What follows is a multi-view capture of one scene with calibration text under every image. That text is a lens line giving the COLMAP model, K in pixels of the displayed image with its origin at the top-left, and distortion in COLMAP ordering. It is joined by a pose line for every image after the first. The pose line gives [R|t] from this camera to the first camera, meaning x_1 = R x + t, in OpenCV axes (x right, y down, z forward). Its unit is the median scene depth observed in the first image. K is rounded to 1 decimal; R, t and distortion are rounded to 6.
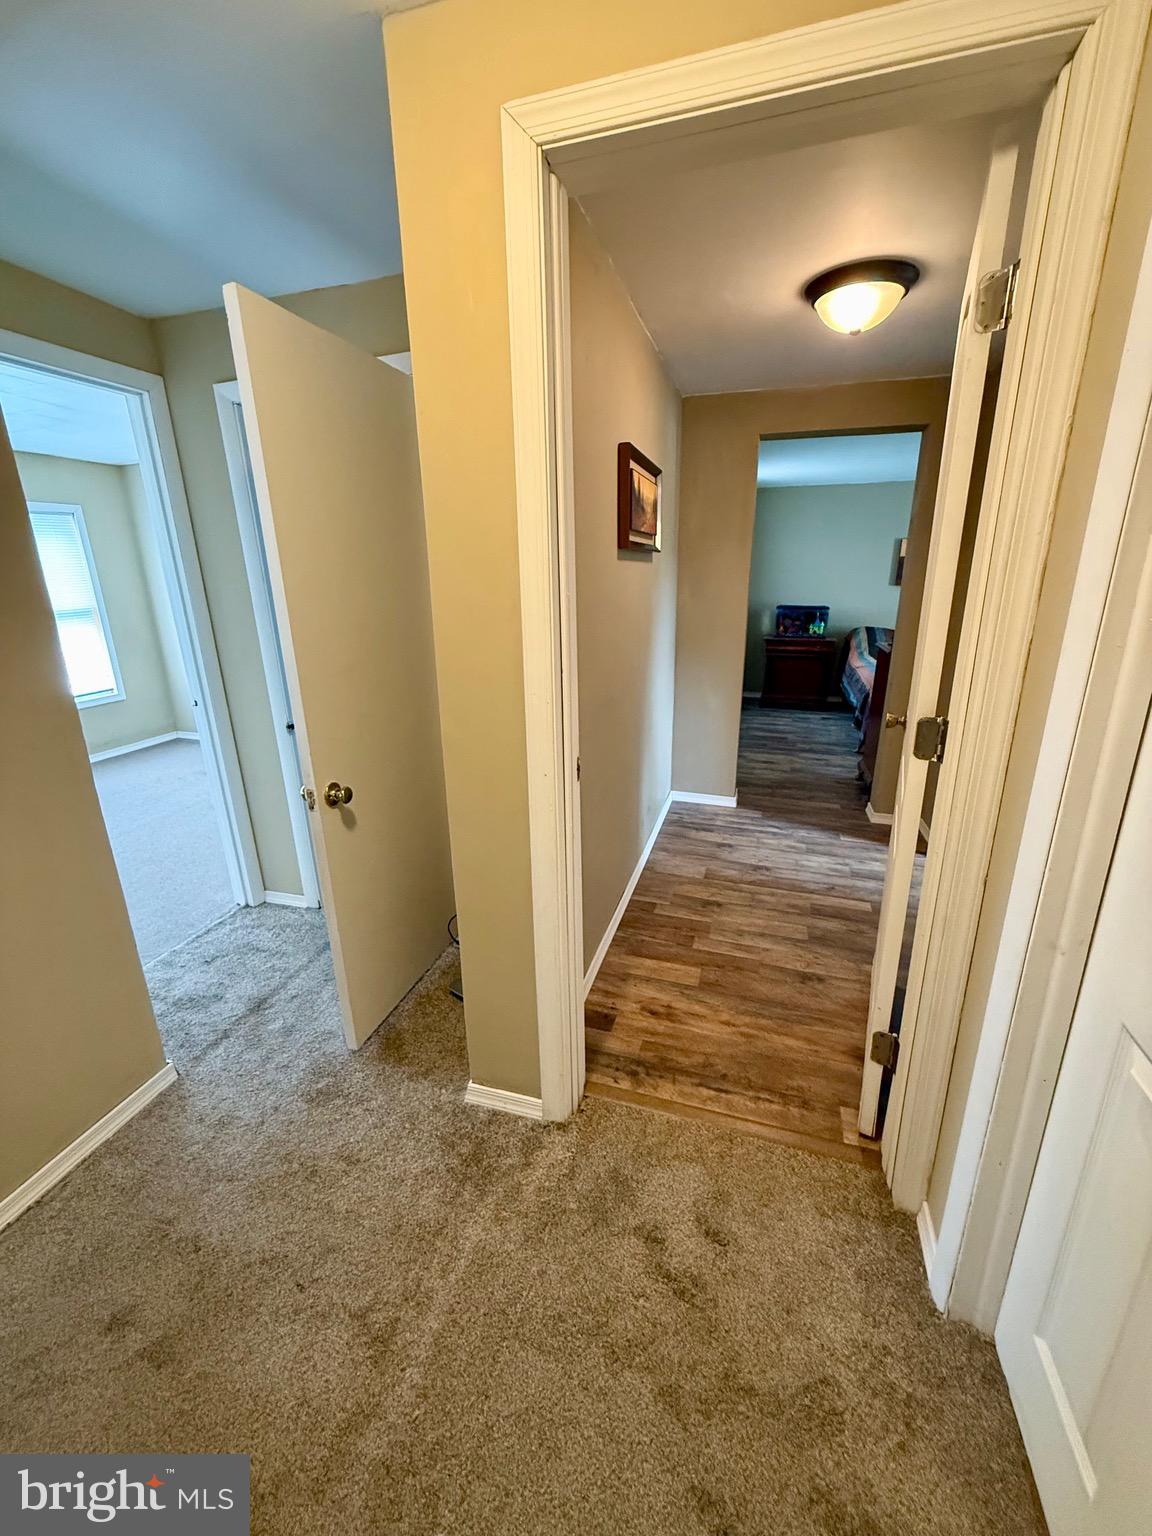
lens RADIAL K [[612.3, 0, 575.9], [0, 612.3, 773.0], [0, 0, 1]] dist [-0.001656, 0.000089]
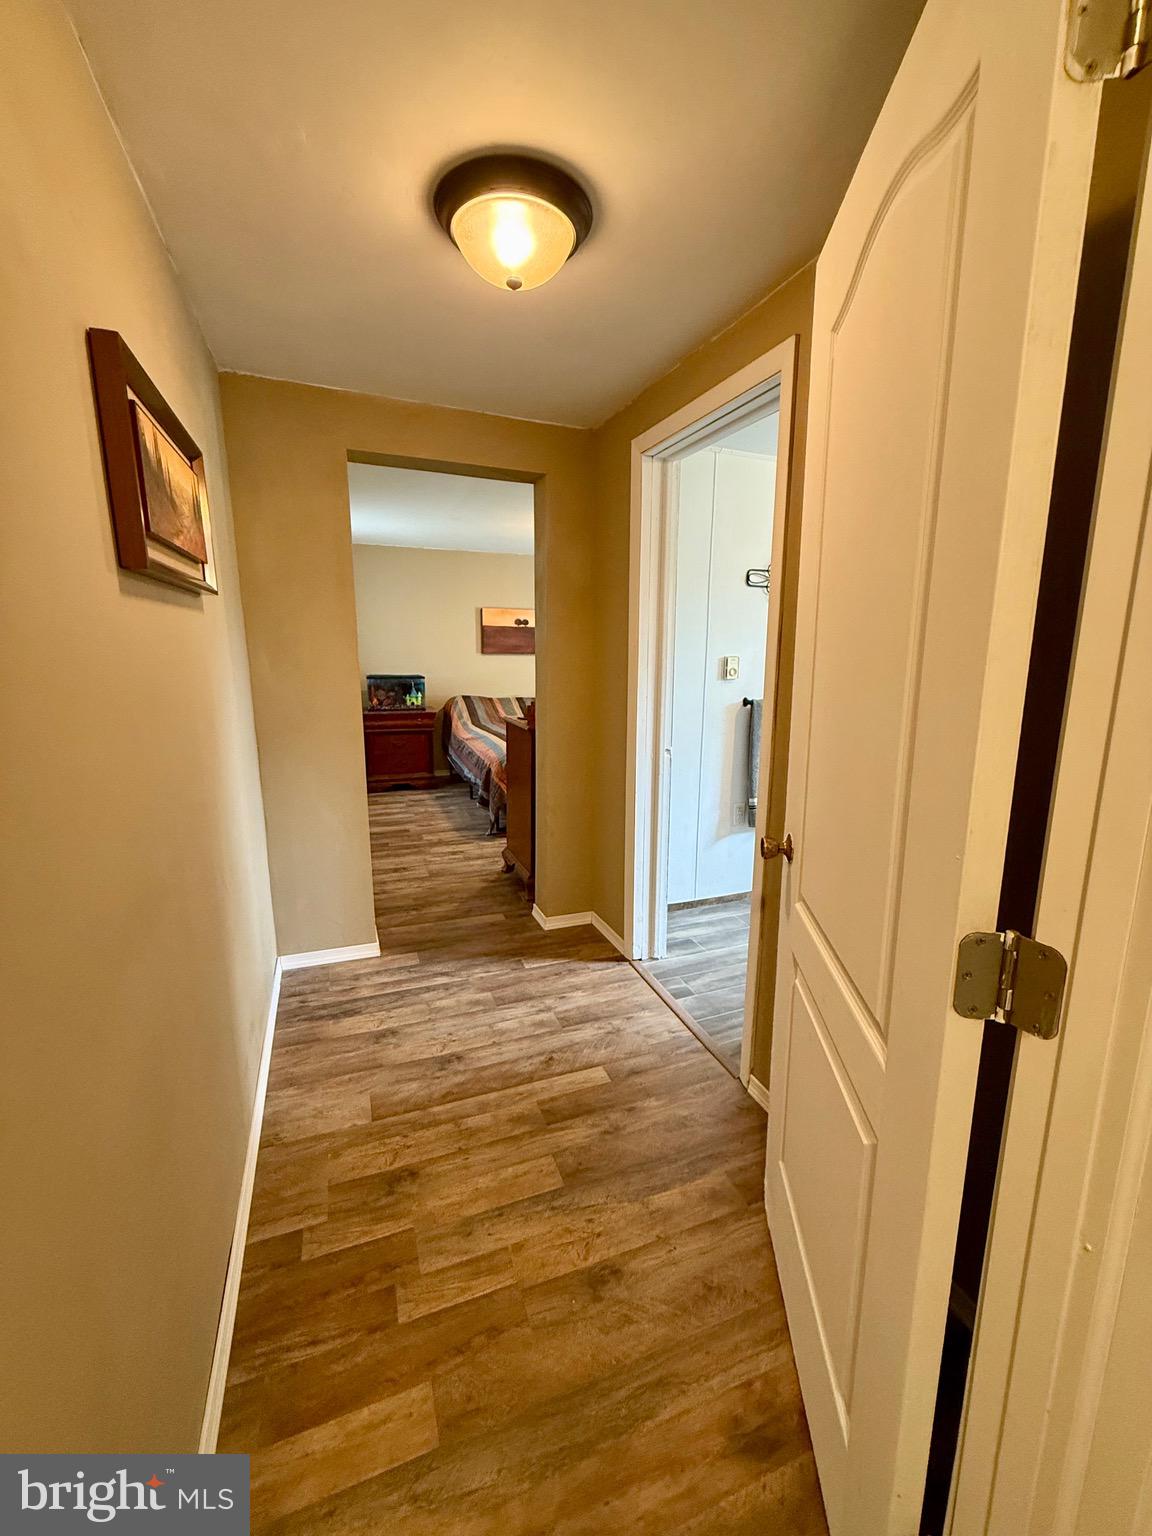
lens RADIAL K [[612.3, 0, 576.7], [0, 612.3, 765.7], [0, 0, 1]] dist [-0.001656, 0.000089]
pose [[0.780730, -0.102476, 0.616408, 0.026261], [0.172383, 0.983503, -0.054834, -0.094553], [-0.600620, 0.149069, 0.785515, 0.309171]]
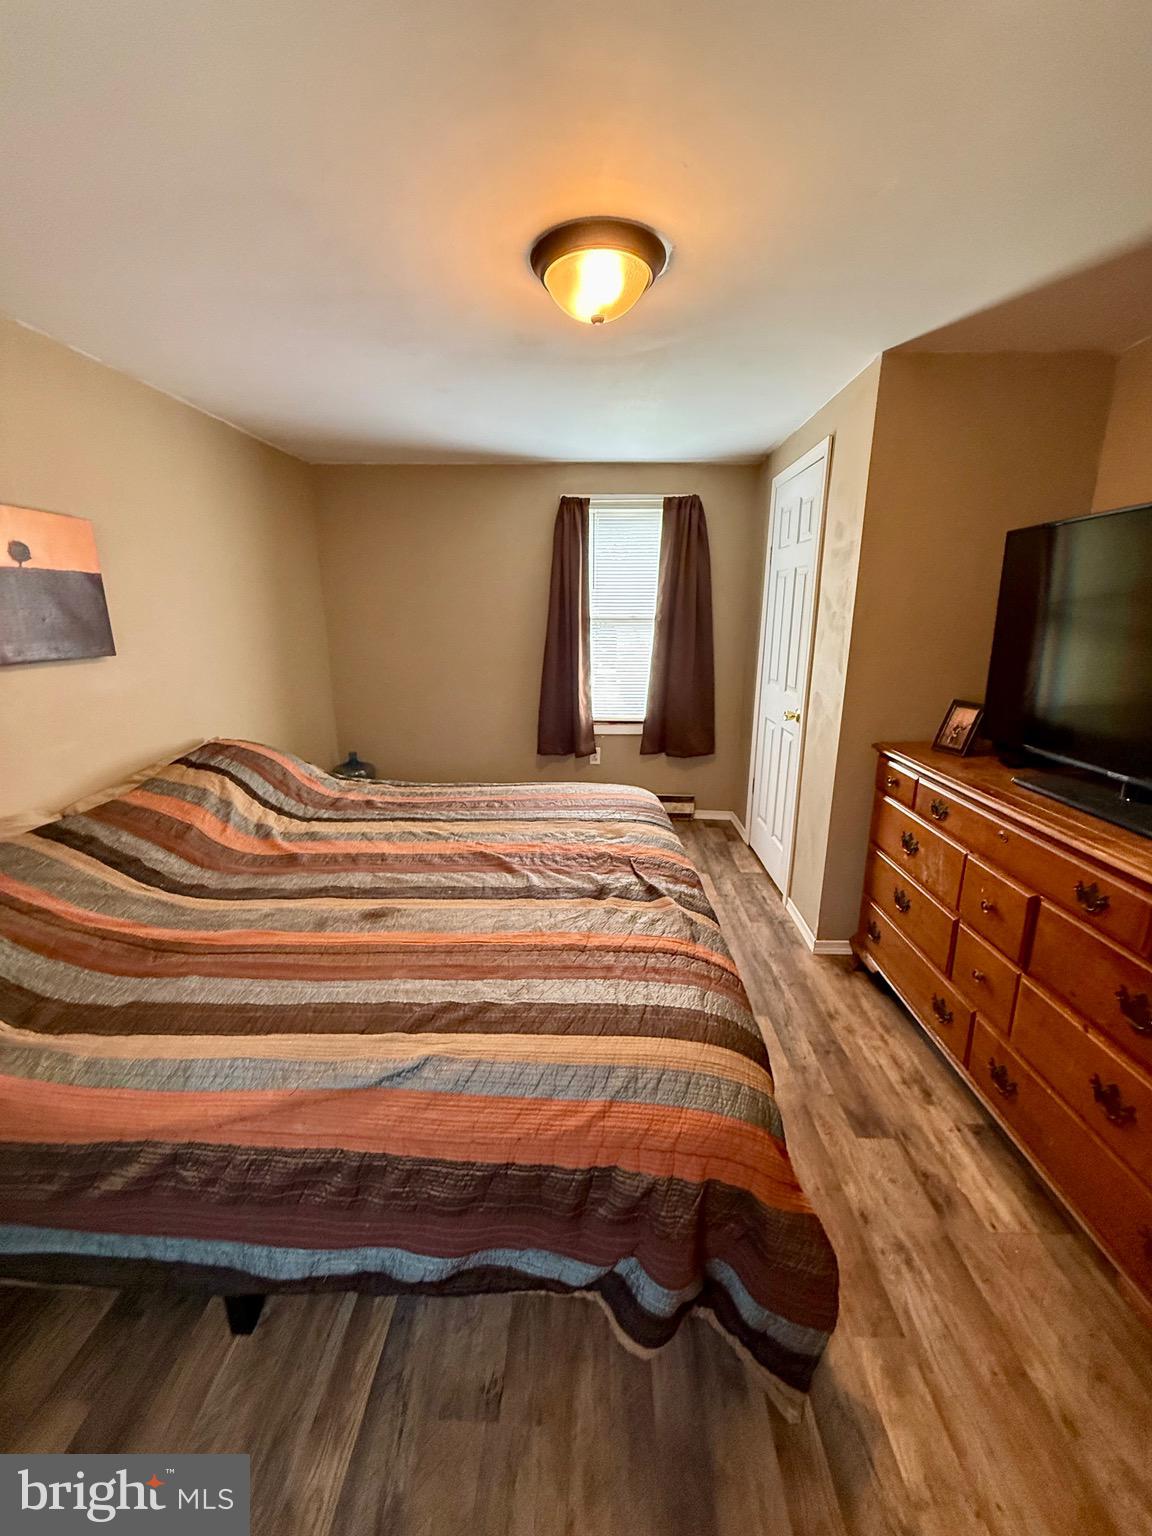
lens RADIAL K [[612.3, 0, 574.9], [0, 612.3, 765.2], [0, 0, 1]] dist [-0.001656, 0.000089]
pose [[-0.272994, -0.230041, 0.934107, 0.488218], [0.294669, 0.904322, 0.308824, -0.518314], [-0.915775, 0.359560, -0.179089, 1.551432]]
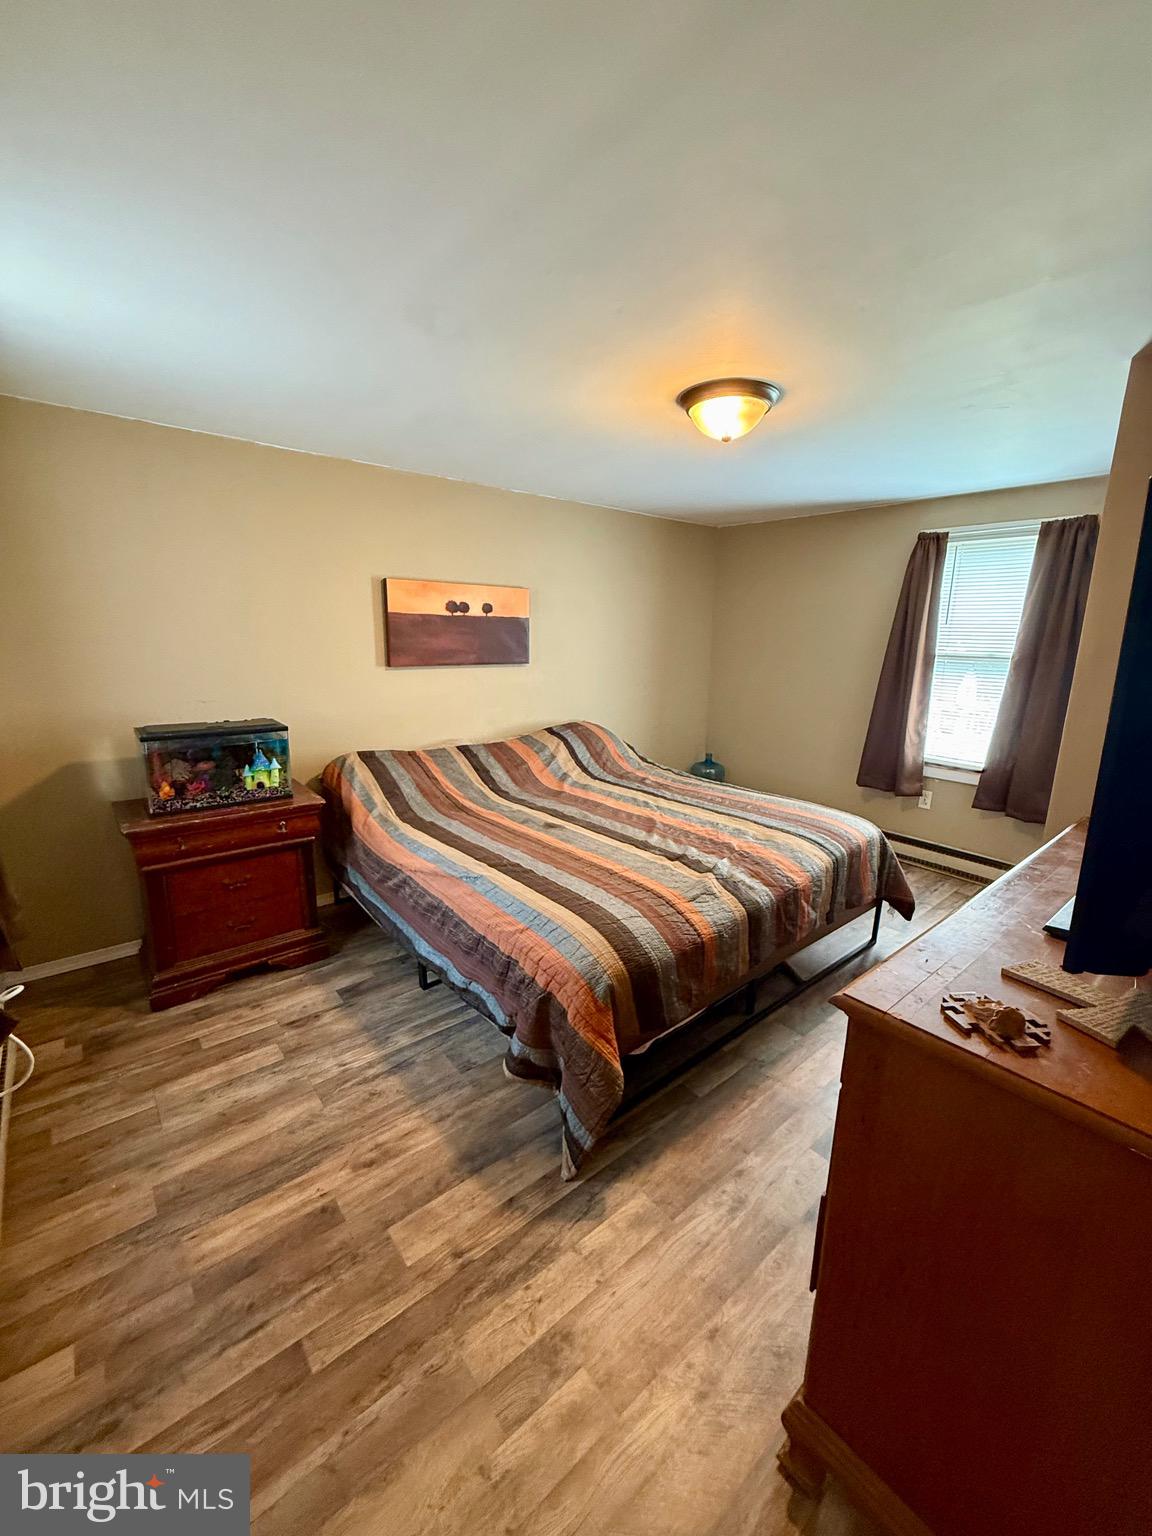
lens RADIAL K [[612.3, 0, 578.0], [0, 612.3, 767.7], [0, 0, 1]] dist [-0.001656, 0.000089]
pose [[0.538433, -0.166619, 0.826031, 0.327364], [0.234956, 0.971067, 0.042722, -0.405328], [-0.809250, 0.171078, 0.562003, 1.155598]]
